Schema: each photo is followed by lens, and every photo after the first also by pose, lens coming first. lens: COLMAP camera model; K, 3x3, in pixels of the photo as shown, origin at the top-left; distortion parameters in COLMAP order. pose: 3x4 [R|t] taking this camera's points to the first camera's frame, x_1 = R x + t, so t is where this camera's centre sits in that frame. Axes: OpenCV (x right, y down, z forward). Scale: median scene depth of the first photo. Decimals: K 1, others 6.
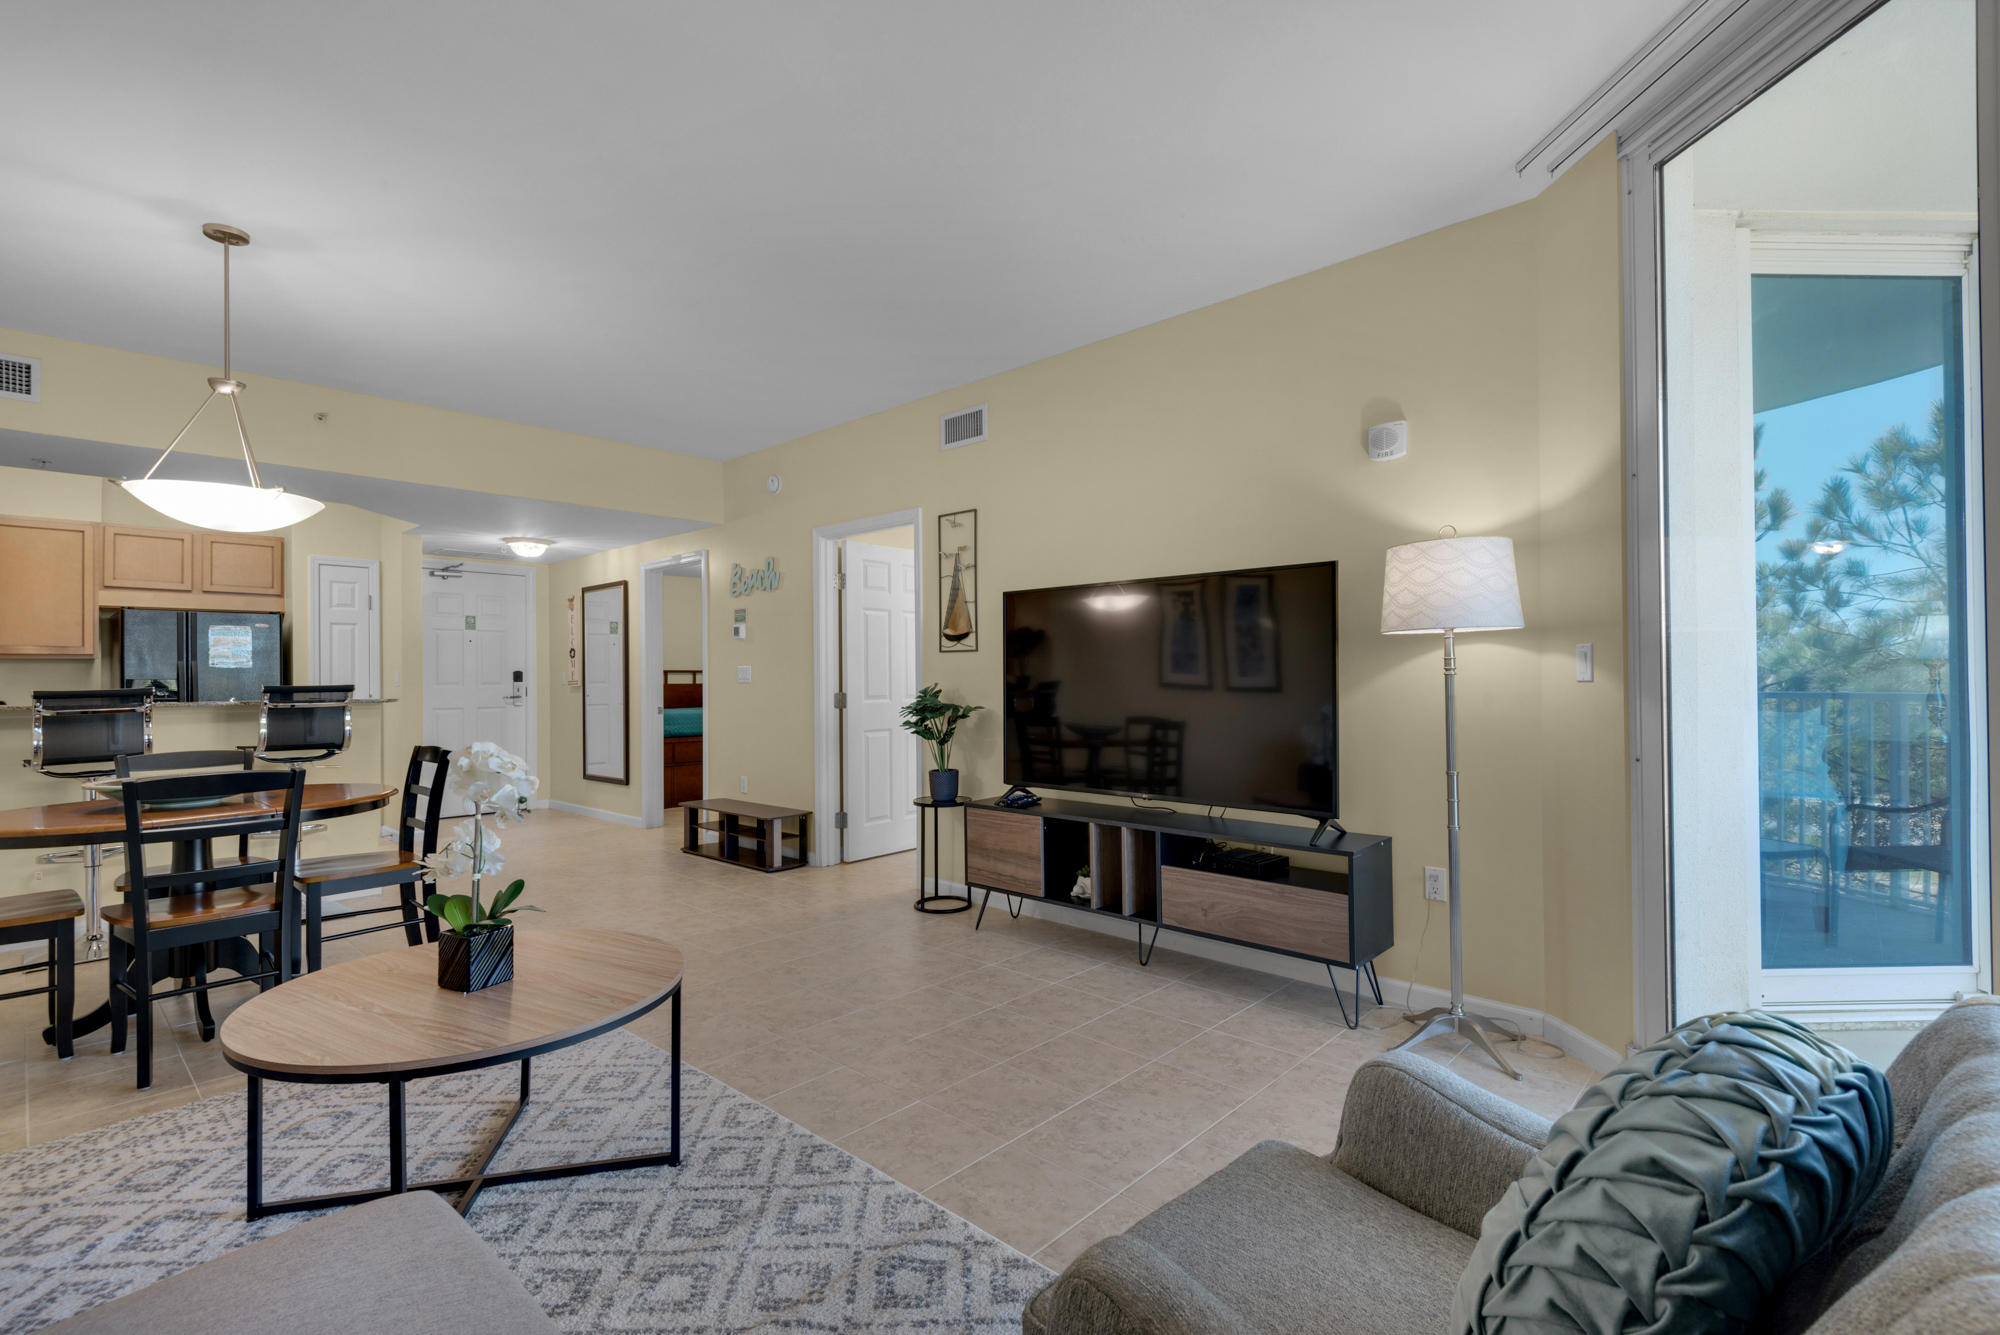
lens RADIAL K [[896.6, 0, 985.1], [0, 896.6, 675.8], [0, 0, 1]] dist [0.021630, -0.018006]
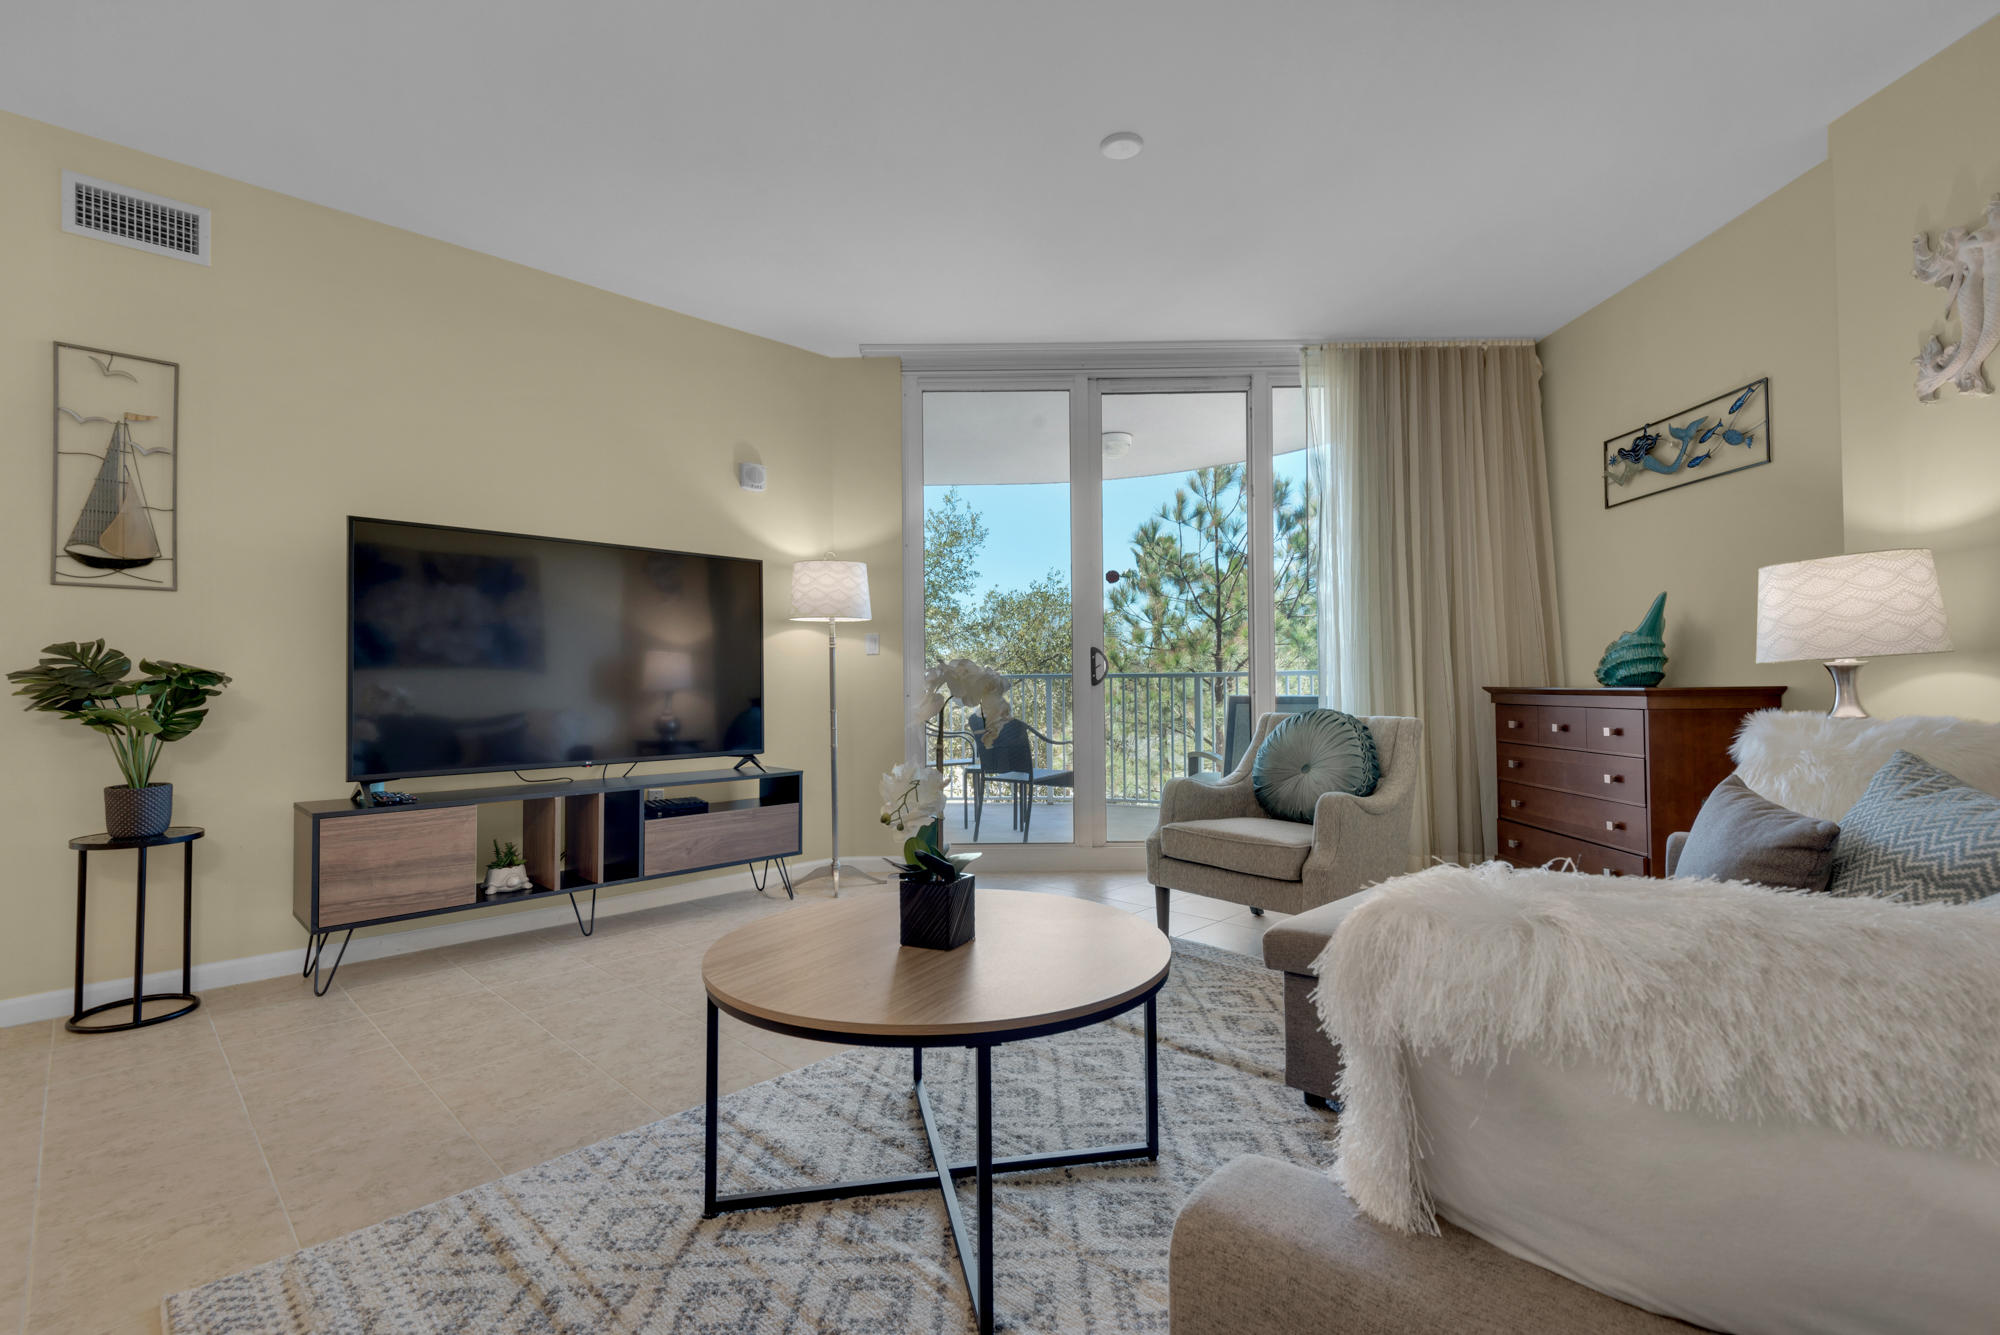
lens RADIAL K [[917.0, 0, 1006.2], [0, 917.0, 658.8], [0, 0, 1]] dist [0.015729, -0.000643]
pose [[0.024438, 0.035667, 0.999065, -0.702122], [0.004045, 0.999352, -0.035776, 0.050190], [-0.999693, 0.004916, 0.024278, 0.444601]]
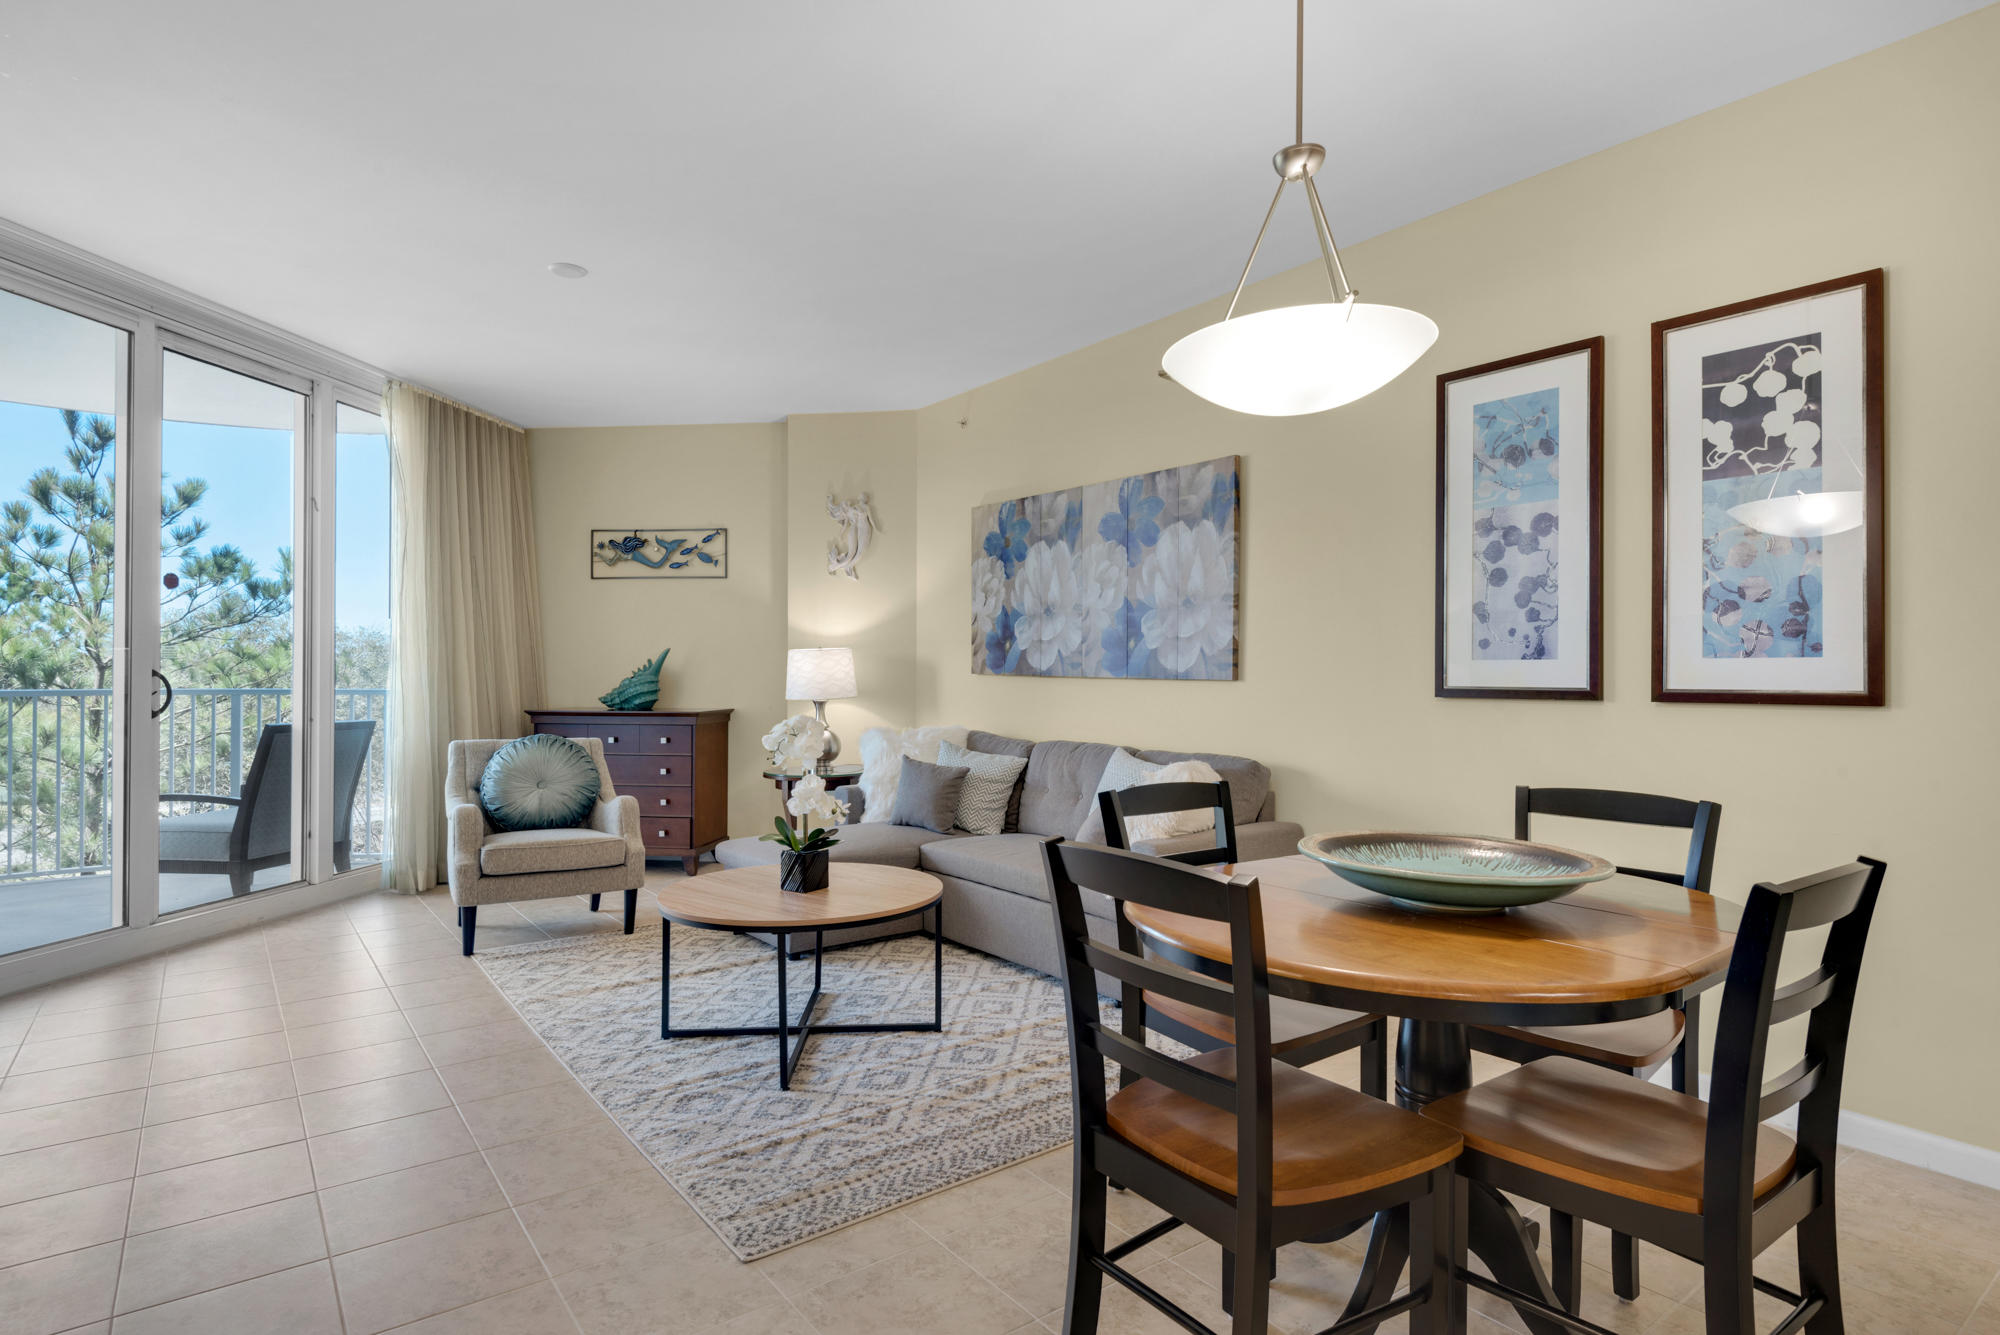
lens RADIAL K [[1033.4, 0, 1000.0], [0, 1033.4, 667.5], [0, 0, 1]] dist [0.035459, -0.031049]
pose [[-0.984992, 0.004790, 0.172533, -0.555633], [0.002279, 0.999889, -0.014748, 0.010595], [-0.172584, -0.014134, -0.984893, 1.224581]]
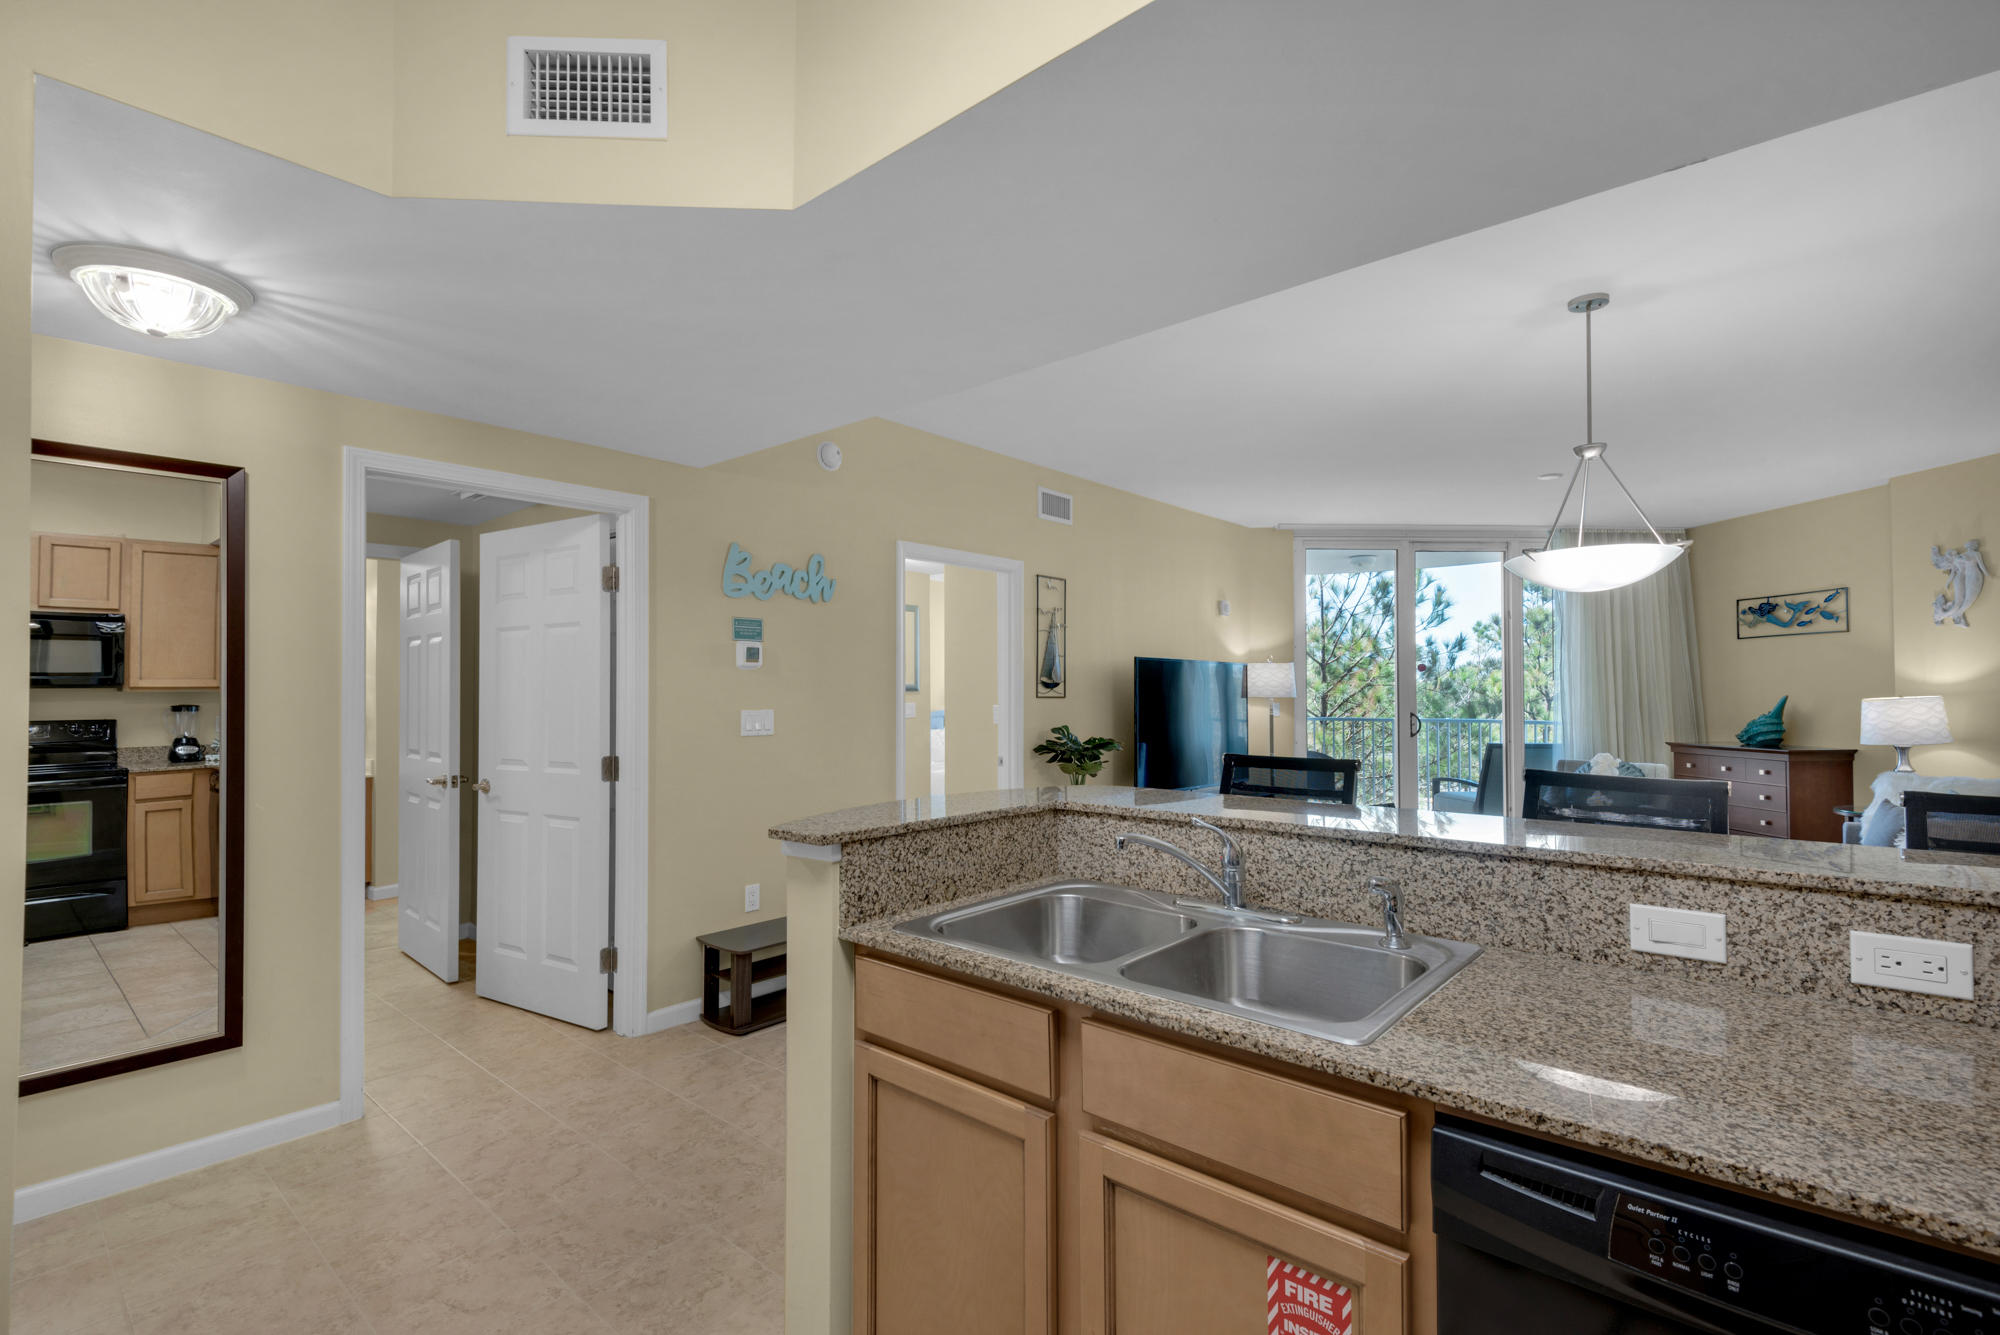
lens RADIAL K [[916.3, 0, 1006.8], [0, 916.3, 674.9], [0, 0, 1]] dist [0.024818, -0.013974]
pose [[-0.040375, 0.028245, 0.998785, -1.346865], [-0.003207, 0.999592, -0.028397, -0.025360], [-0.999179, -0.004350, -0.040268, 1.236536]]
